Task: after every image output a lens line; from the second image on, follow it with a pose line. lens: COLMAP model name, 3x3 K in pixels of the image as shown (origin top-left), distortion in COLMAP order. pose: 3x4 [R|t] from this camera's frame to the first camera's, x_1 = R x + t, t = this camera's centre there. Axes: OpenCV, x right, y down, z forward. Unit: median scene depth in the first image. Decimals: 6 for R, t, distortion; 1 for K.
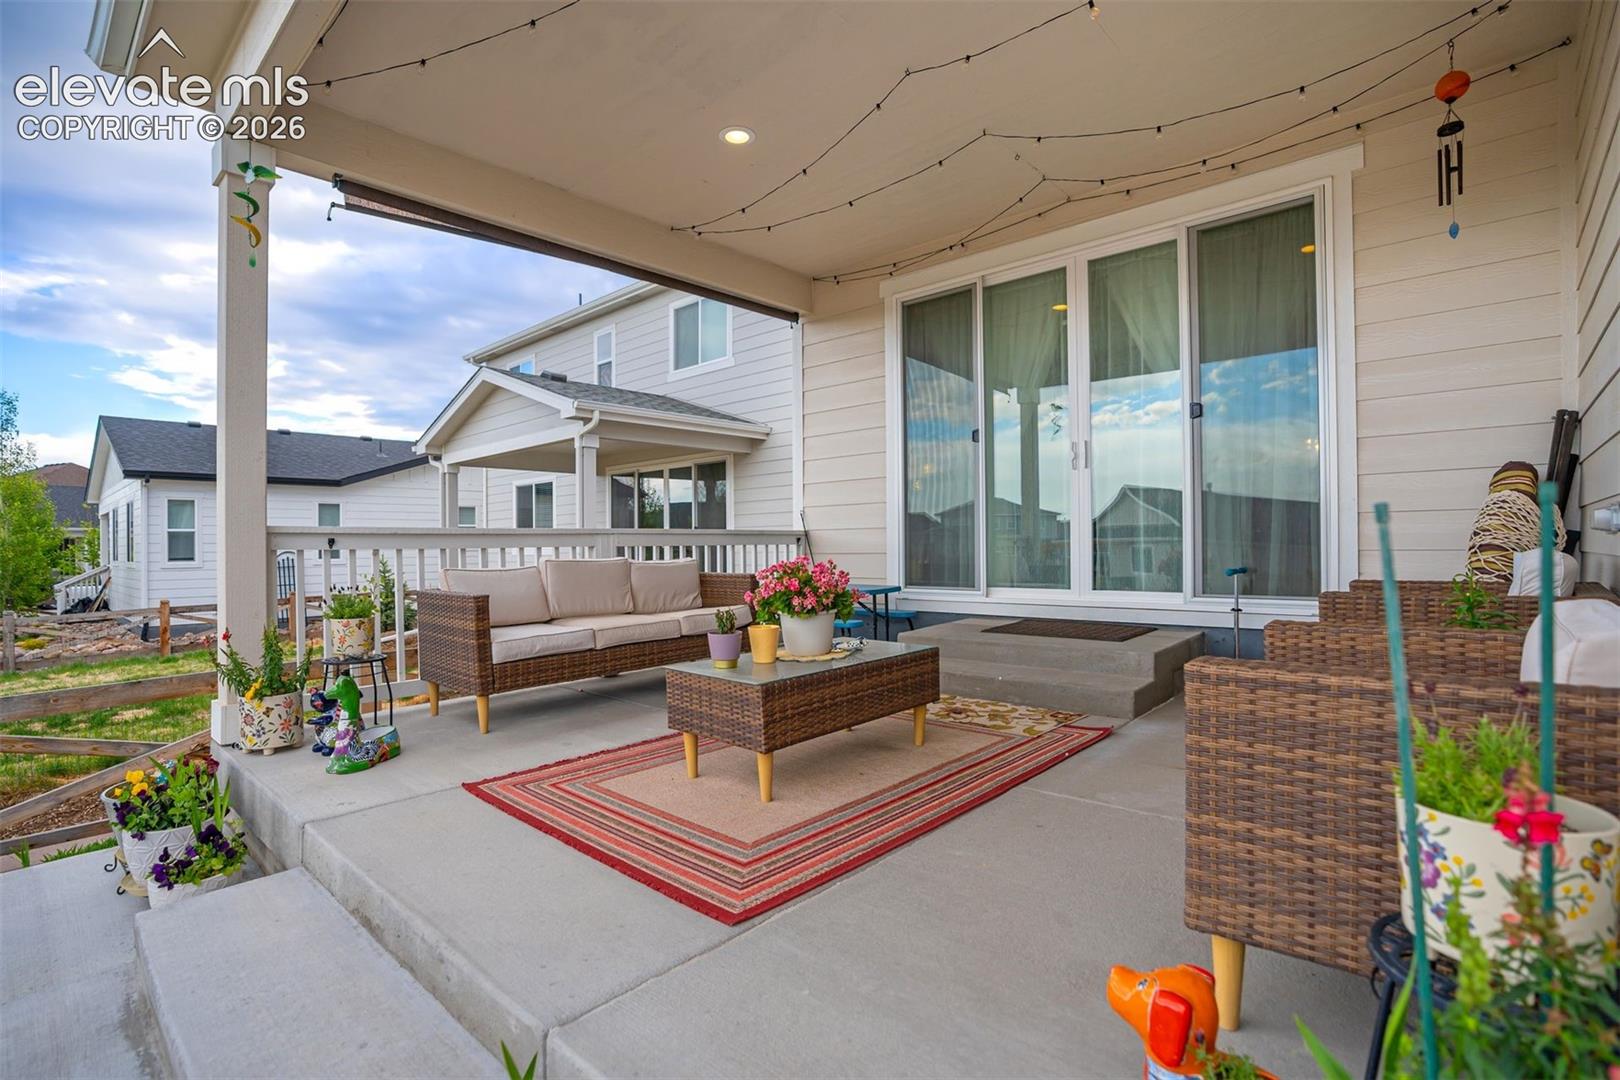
lens RADIAL K [[763.8, 0, 817.6], [0, 763.8, 543.8], [0, 0, 1]] dist [-0.032206, 0.000483]
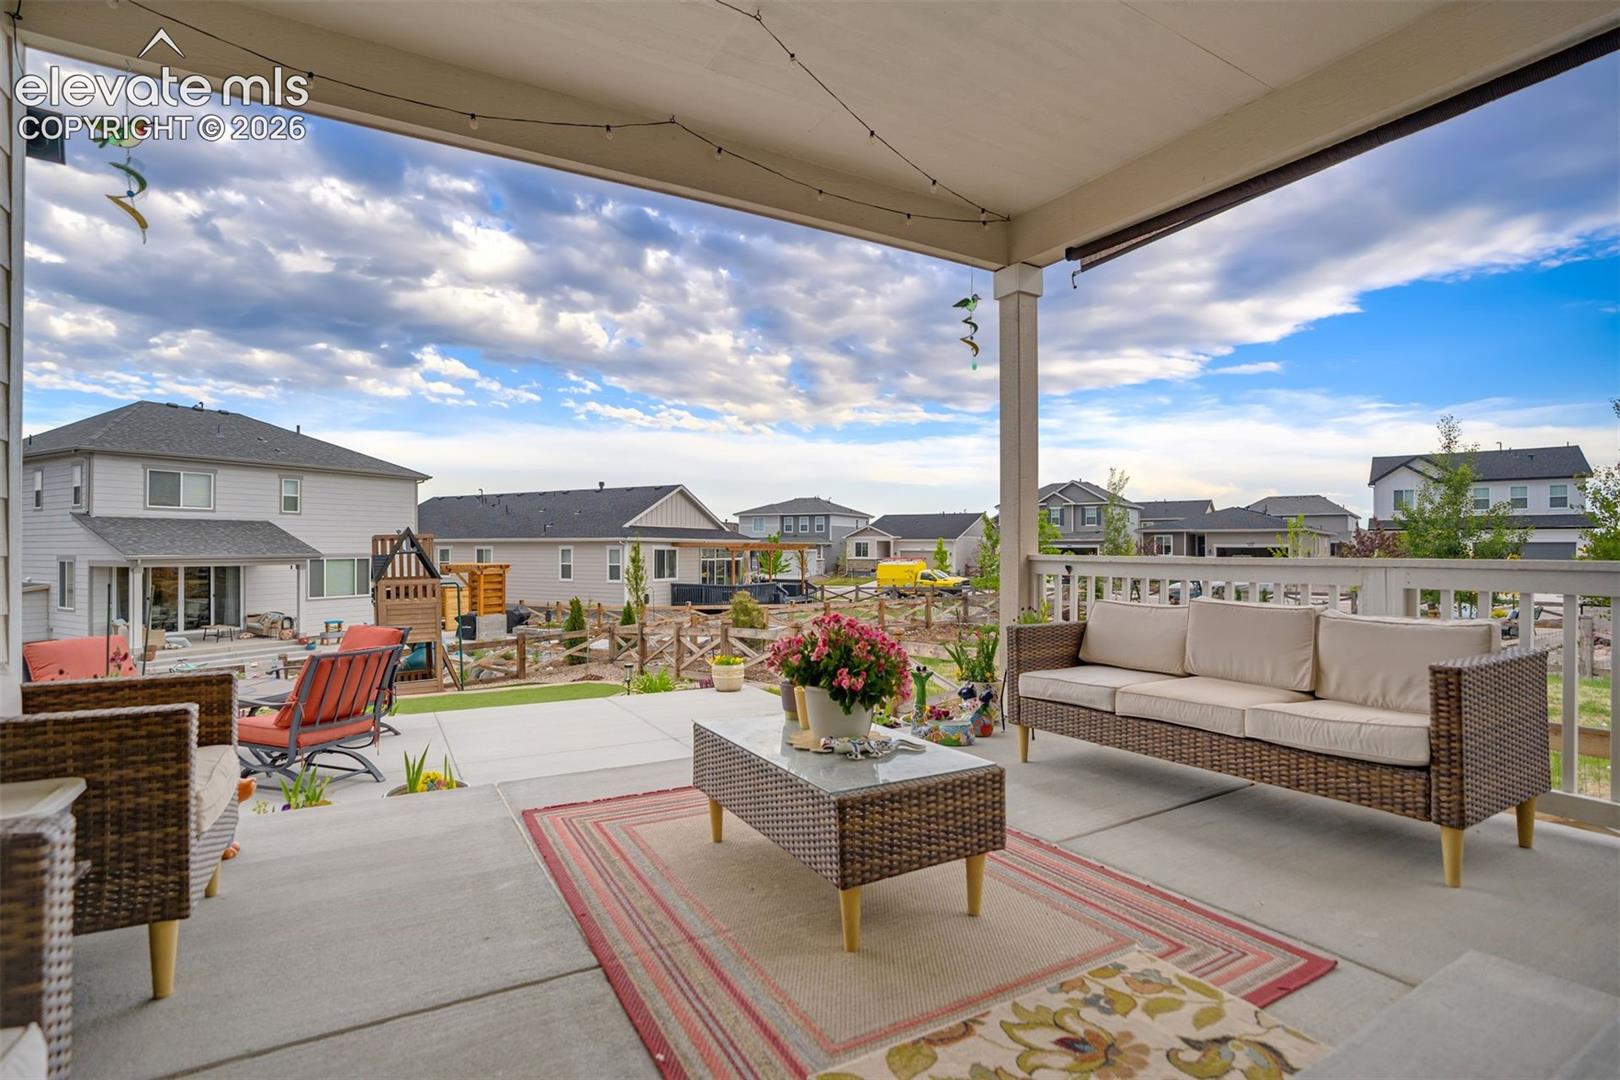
lens RADIAL K [[763.8, 0, 817.6], [0, 763.8, 543.8], [0, 0, 1]] dist [-0.032206, 0.000483]
pose [[-0.303452, 0.005124, -0.952833, 0.703405], [0.004866, 0.999981, 0.003828, -0.052395], [0.952834, -0.003475, -0.303471, 1.166052]]
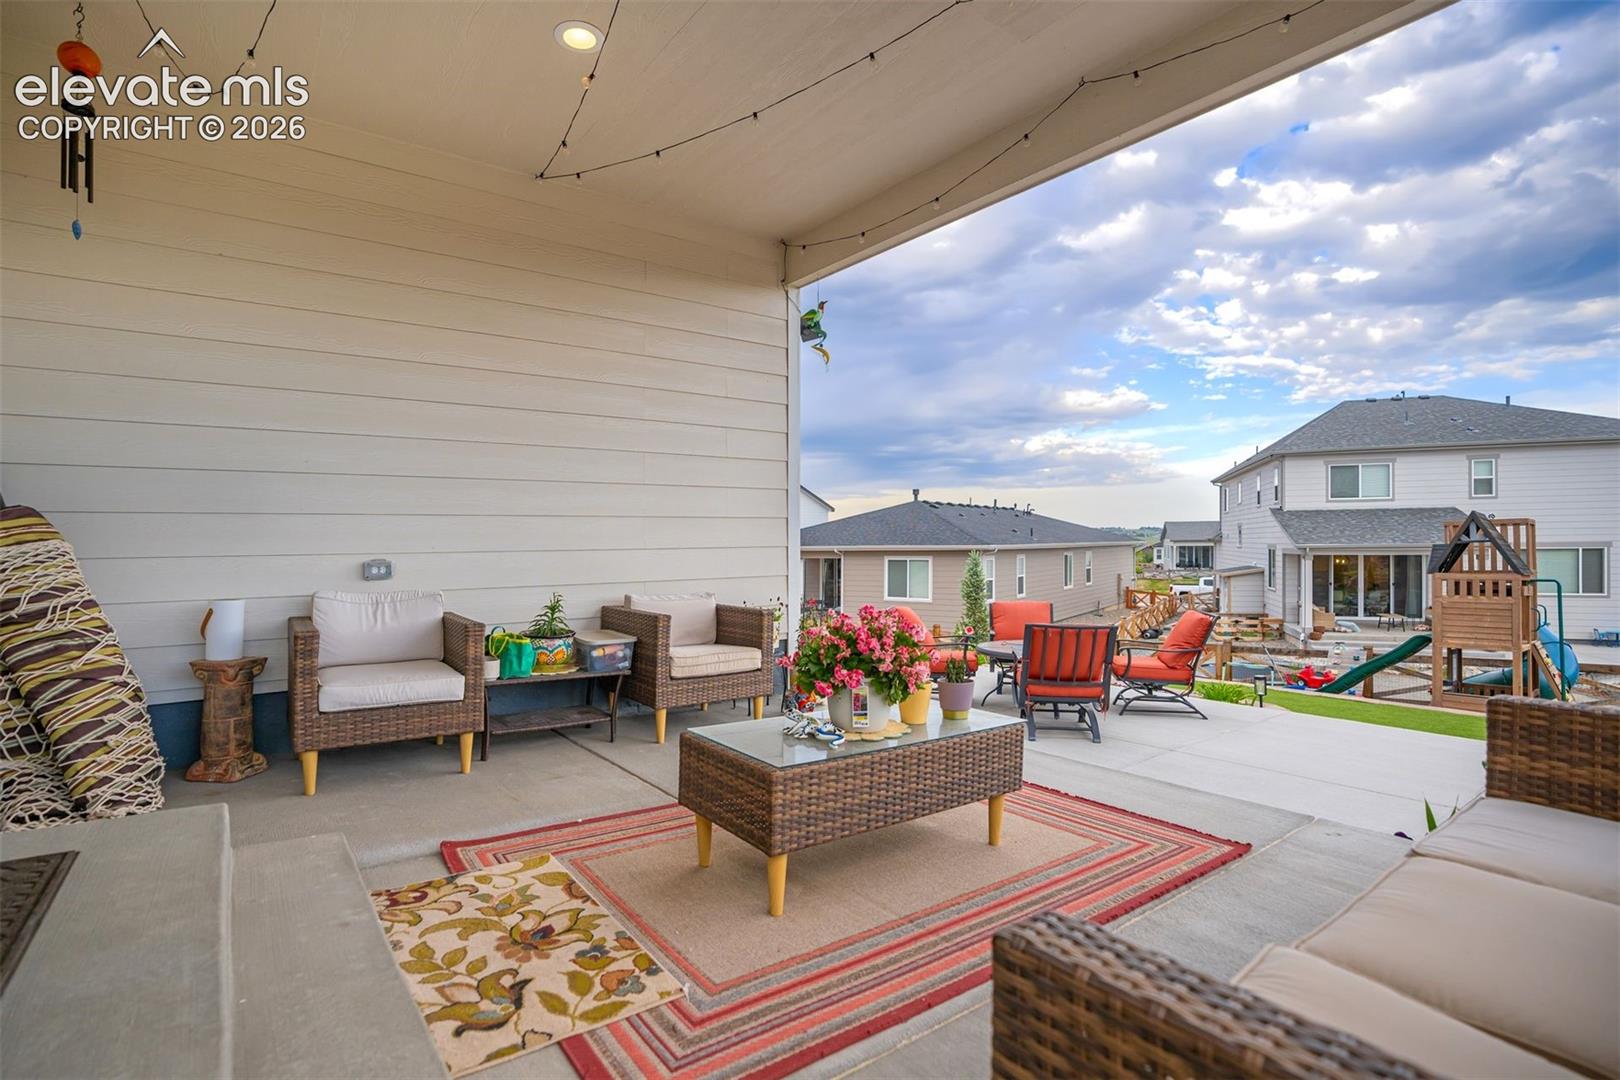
lens RADIAL K [[794.1, 0, 810.0], [0, 794.1, 540.0], [0, 0, 1]] dist [-0.023469, 0.000727]
pose [[-0.978903, 0.022117, 0.203124, -0.134248], [0.021032, 0.999751, -0.007500, -0.044972], [-0.203239, -0.003069, -0.979124, 1.753718]]
